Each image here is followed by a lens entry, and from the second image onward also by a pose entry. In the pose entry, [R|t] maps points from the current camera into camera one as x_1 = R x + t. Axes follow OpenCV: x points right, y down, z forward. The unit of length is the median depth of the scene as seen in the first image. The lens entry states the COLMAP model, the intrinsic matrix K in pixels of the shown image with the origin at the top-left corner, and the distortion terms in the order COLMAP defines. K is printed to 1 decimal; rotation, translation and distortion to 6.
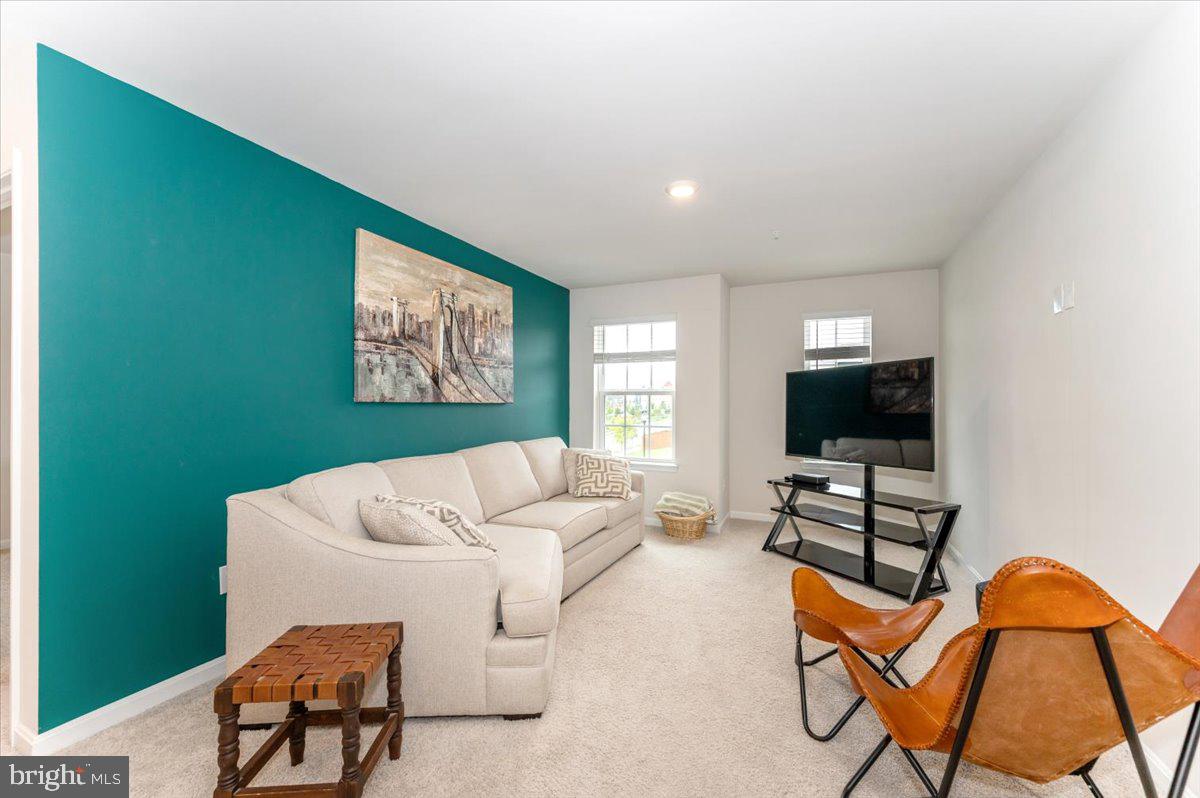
lens RADIAL K [[475.0, 0, 606.7], [0, 475.0, 399.2], [0, 0, 1]] dist [-0.000231, -0.000124]
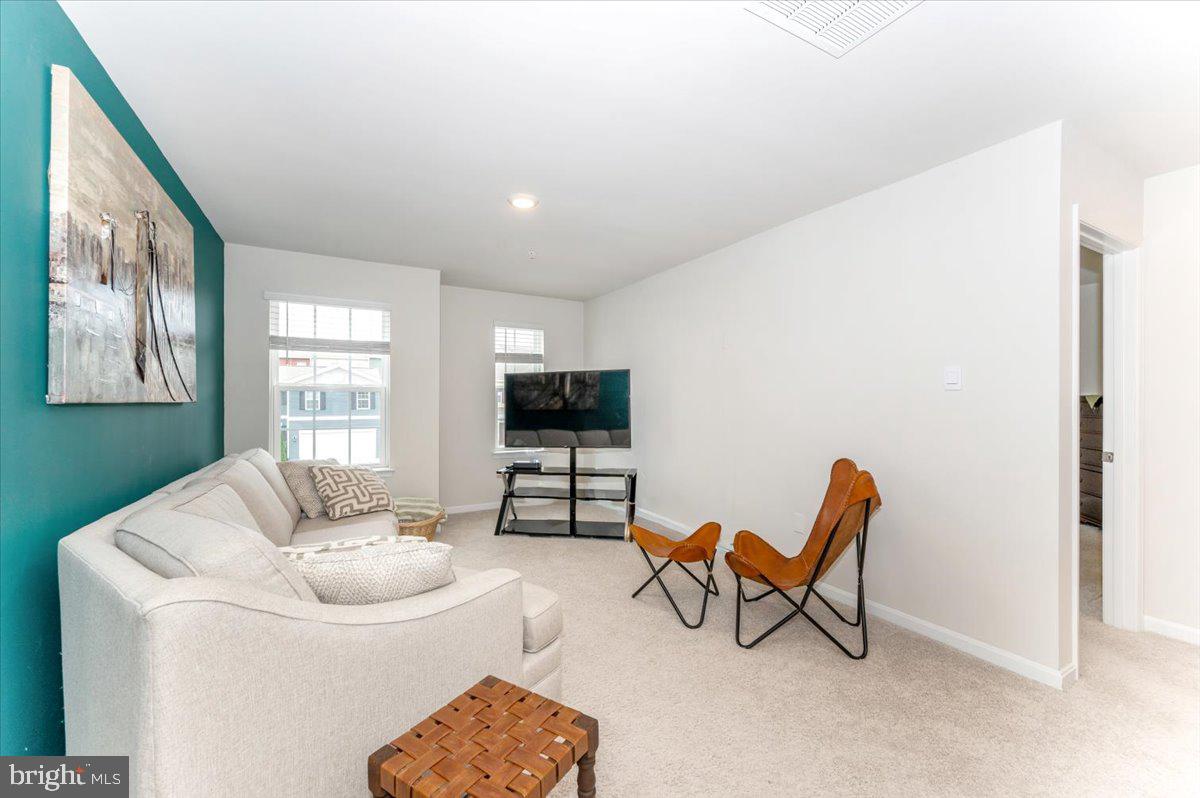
lens RADIAL K [[475.0, 0, 608.1], [0, 475.0, 400.2], [0, 0, 1]] dist [-0.000231, -0.000124]
pose [[0.584774, -0.003802, 0.811187, -0.430291], [-0.005756, 0.999944, 0.008837, -0.004611], [-0.811176, -0.009837, 0.584719, 0.157528]]
